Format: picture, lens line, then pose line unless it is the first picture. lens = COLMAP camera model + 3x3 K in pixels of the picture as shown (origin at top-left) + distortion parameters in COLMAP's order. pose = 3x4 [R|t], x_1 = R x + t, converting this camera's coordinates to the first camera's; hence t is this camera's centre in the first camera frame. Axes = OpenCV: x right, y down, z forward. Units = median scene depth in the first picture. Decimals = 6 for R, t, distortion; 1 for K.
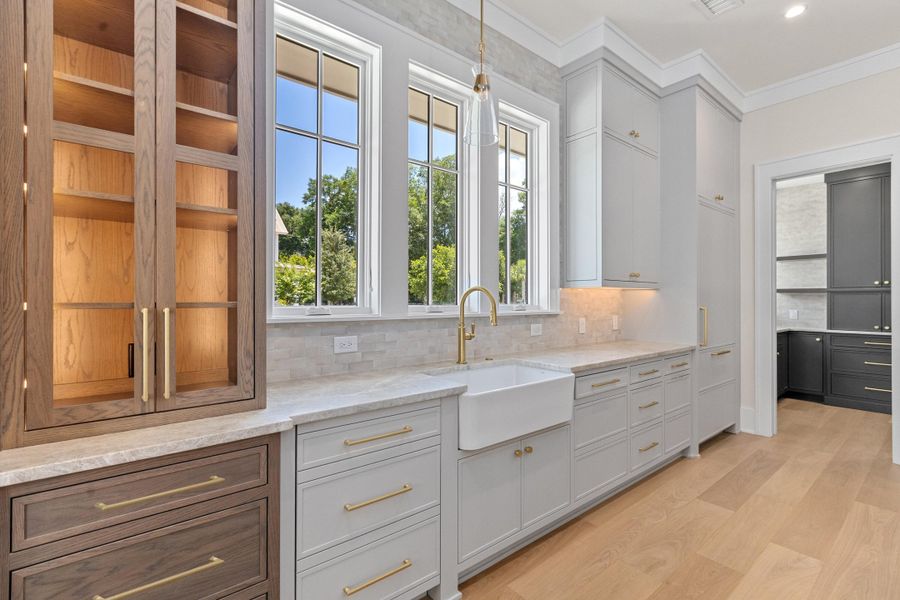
lens RADIAL K [[407.0, 0, 446.9], [0, 407.0, 299.9], [0, 0, 1]] dist [-0.001010, 0.000170]
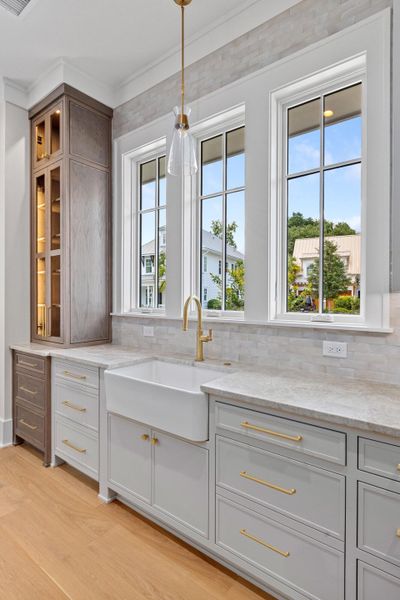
lens RADIAL K [[321.0, 0, 200.0], [0, 321.0, 300.0], [0, 0, 1]] dist [-0.001974, -0.000834]
pose [[0.226686, 0.009586, -0.973921, 0.829246], [-0.003701, 0.999953, 0.008981, -0.024725], [0.973961, 0.001568, 0.226711, 0.695694]]
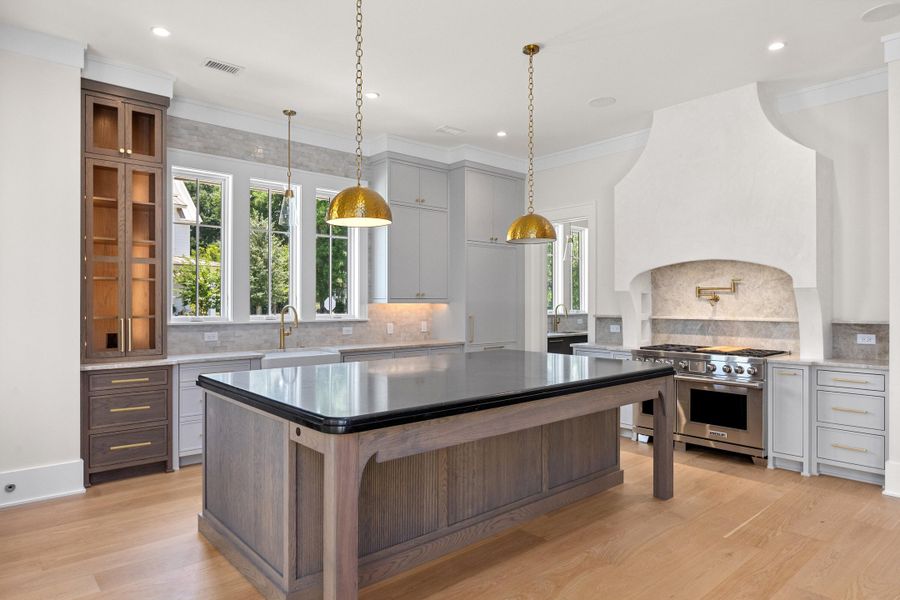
lens RADIAL K [[552.8, 0, 451.0], [0, 552.8, 302.7], [0, 0, 1]] dist [-0.004210, -0.001949]
pose [[0.998970, -0.000778, 0.045360, 0.577464], [0.000803, 1.000000, -0.000526, -0.035852], [-0.045360, 0.000562, 0.998971, -1.244800]]
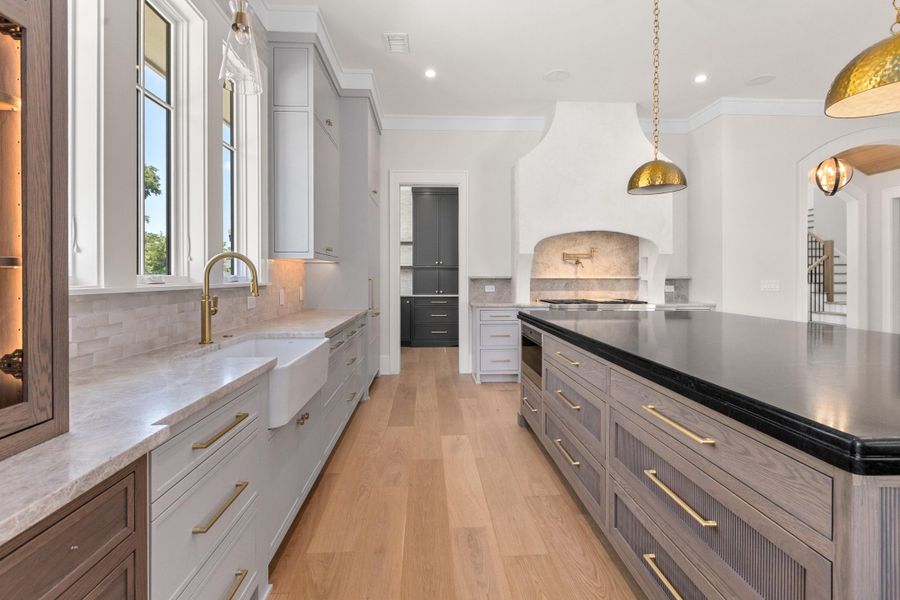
lens RADIAL K [[412.2, 0, 451.1], [0, 412.2, 280.3], [0, 0, 1]] dist [-0.001850, 0.000274]
pose [[0.581265, -0.008250, 0.813672, -0.316166], [0.001773, 0.999959, 0.008872, 0.016975], [-0.813712, -0.003714, 0.581256, 0.086339]]
